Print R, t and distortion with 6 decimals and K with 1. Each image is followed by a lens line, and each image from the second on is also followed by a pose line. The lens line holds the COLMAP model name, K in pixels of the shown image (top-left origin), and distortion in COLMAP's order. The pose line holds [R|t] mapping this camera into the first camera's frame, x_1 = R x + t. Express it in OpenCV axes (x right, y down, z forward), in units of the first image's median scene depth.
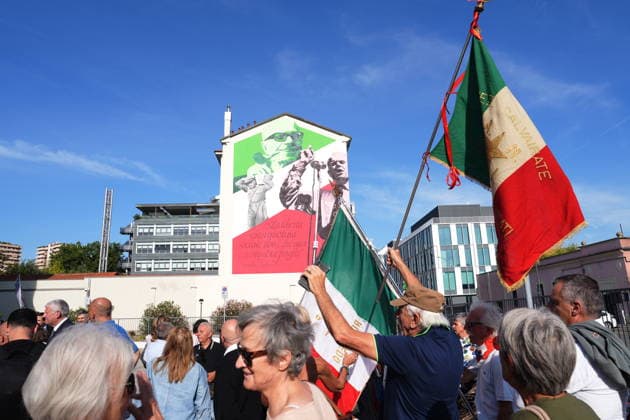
lens RADIAL K [[436.3, 0, 319.5], [0, 436.3, 212.1], [0, 0, 1]] dist [-0.105956, 0.080634]
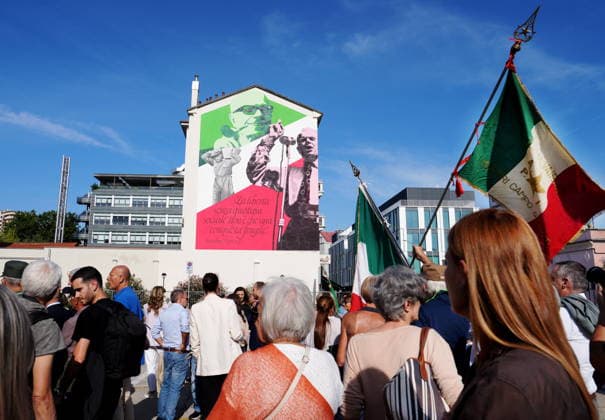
lens RADIAL K [[453.3, 0, 285.0], [0, 453.3, 217.6], [0, 0, 1]] dist [-0.093161, 0.038611]
pose [[0.999124, 0.040629, 0.010008, -0.011424], [-0.041185, 0.997124, 0.063625, -0.001403], [-0.007394, -0.063982, 0.997924, -0.013993]]
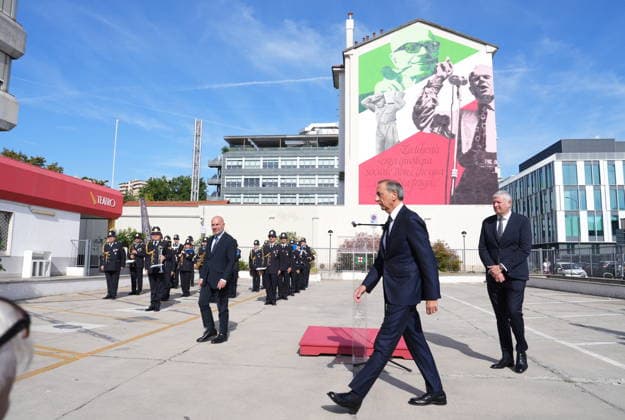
lens RADIAL K [[450.1, 0, 305.8], [0, 450.1, 211.5], [0, 0, 1]] dist [-0.106011, 0.076846]
pose [[0.983706, 0.031478, -0.177006, -0.132897], [-0.008318, 0.991467, 0.130091, 0.035317], [0.179591, -0.126499, 0.975574, 0.073709]]
